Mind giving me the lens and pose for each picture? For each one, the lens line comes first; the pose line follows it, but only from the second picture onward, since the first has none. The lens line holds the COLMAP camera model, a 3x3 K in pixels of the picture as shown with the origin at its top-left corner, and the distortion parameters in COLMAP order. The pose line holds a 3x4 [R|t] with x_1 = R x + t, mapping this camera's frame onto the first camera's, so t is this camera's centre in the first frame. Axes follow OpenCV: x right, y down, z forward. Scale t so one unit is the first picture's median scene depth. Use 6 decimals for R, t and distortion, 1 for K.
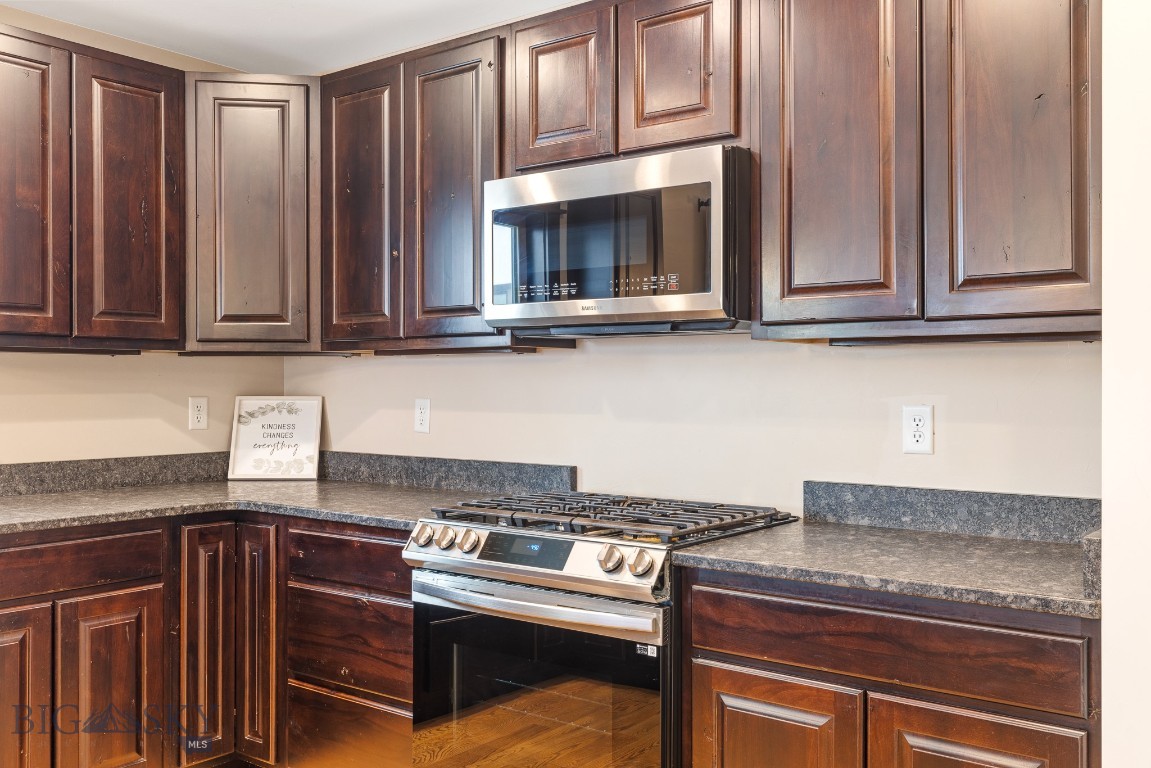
lens RADIAL K [[1051.7, 0, 575.5], [0, 1051.7, 384.0], [0, 0, 1]] dist [0.004555, 0.005984]
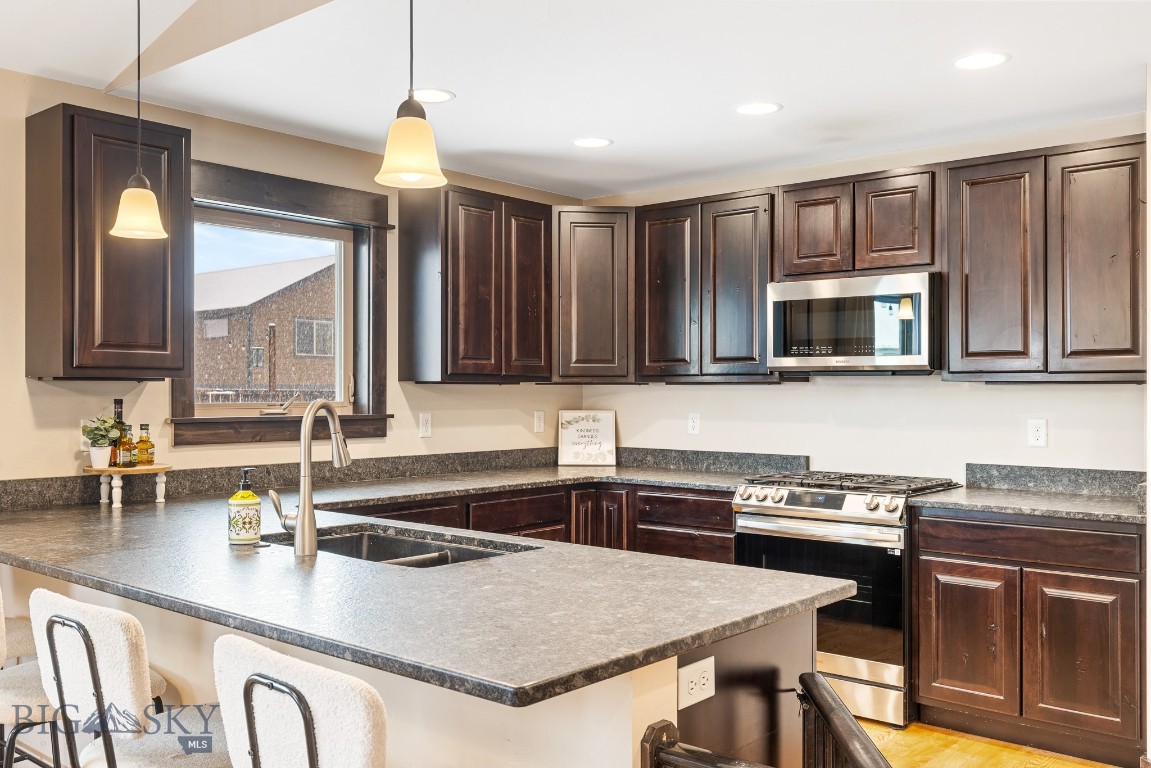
lens RADIAL K [[1016.7, 0, 575.5], [0, 1016.7, 384.0], [0, 0, 1]] dist [0.000585, -0.002682]
pose [[0.998756, 0.000517, -0.049854, -0.332427], [-0.000902, 0.999970, -0.007692, -0.022086], [0.049849, 0.007727, 0.998727, -0.670319]]
